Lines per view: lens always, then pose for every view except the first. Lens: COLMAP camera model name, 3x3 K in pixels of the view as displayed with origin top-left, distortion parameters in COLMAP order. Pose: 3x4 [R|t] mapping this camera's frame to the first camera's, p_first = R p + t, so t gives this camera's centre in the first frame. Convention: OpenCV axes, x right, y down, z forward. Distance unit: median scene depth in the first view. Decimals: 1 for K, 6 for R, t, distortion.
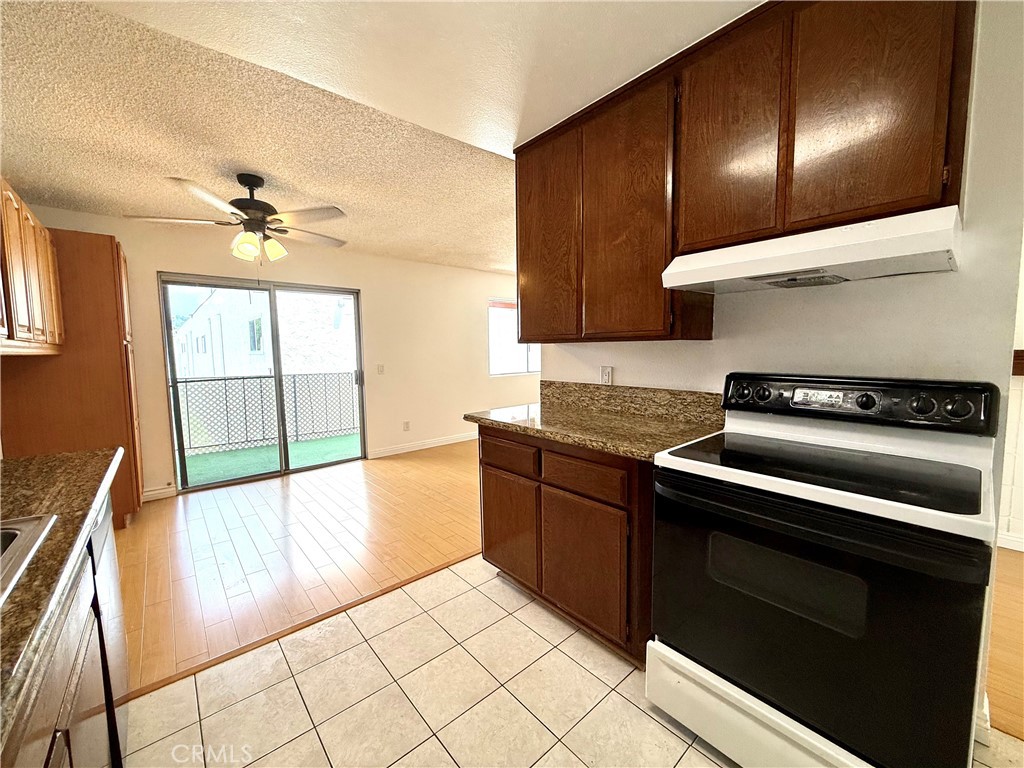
lens RADIAL K [[406.7, 0, 512.0], [0, 406.7, 384.0], [0, 0, 1]] dist [-0.001426, -0.000405]
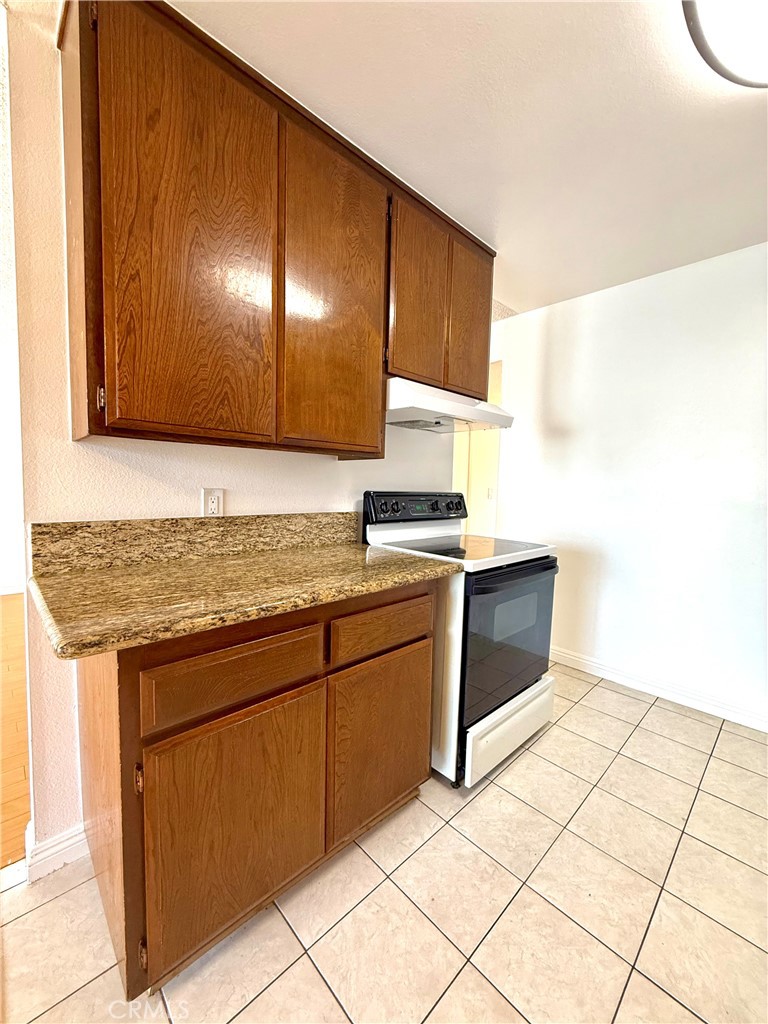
lens RADIAL K [[406.7, 0, 384.0], [0, 406.7, 512.0], [0, 0, 1]] dist [-0.001426, -0.000405]
pose [[-0.050418, -0.059088, 0.996979, -0.469794], [0.063467, 0.996041, 0.062242, -0.031370], [-0.996710, 0.066414, -0.046468, 0.824376]]
